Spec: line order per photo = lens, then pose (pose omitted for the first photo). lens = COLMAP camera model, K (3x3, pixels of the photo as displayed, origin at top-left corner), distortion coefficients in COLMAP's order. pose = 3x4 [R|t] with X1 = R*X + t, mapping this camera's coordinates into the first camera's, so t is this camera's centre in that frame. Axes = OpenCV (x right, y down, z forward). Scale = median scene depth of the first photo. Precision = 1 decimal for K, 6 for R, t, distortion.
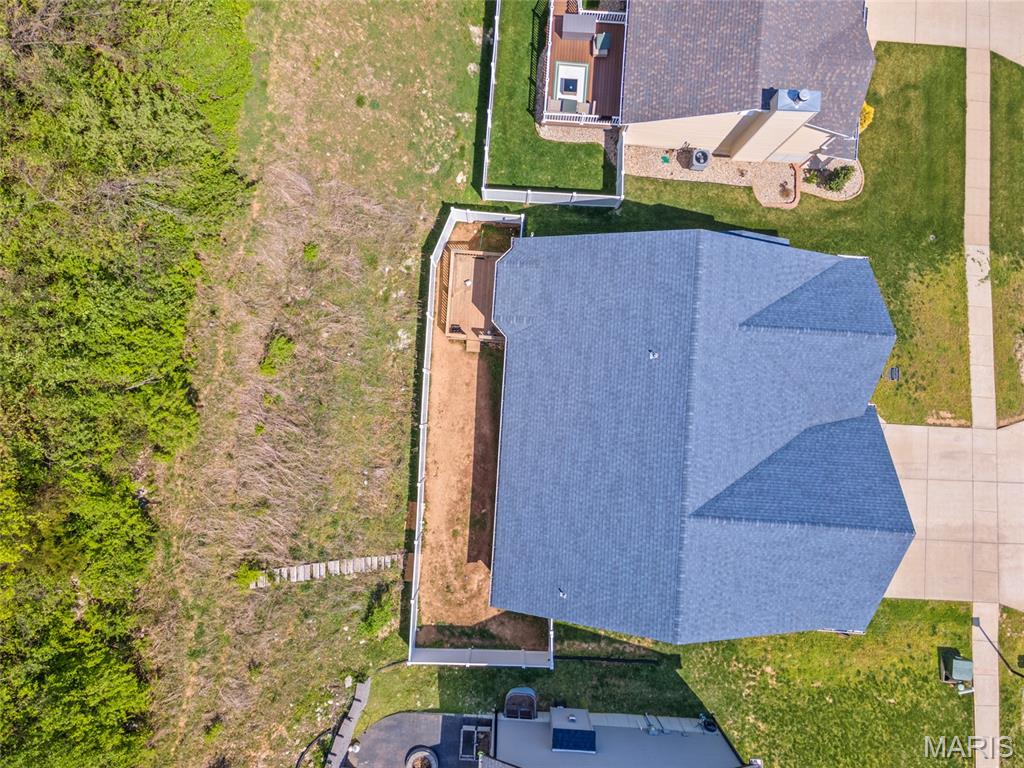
lens RADIAL K [[743.2, 0, 512.0], [0, 743.2, 384.0], [0, 0, 1]] dist [0.025315, 0.043431]
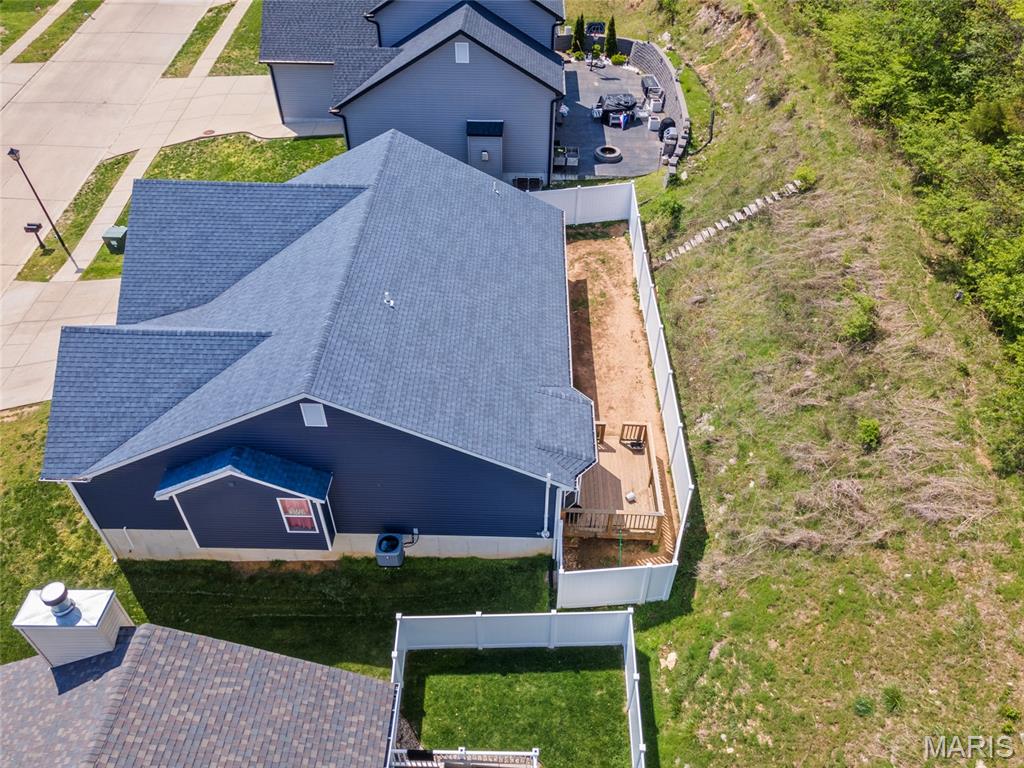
lens RADIAL K [[743.2, 0, 512.0], [0, 743.2, 384.0], [0, 0, 1]] dist [0.025315, 0.043431]
pose [[-0.999235, 0.011851, -0.037273, 0.078878], [-0.035808, -0.660550, 0.749927, -0.598912], [-0.015733, 0.750688, 0.660469, 0.469400]]
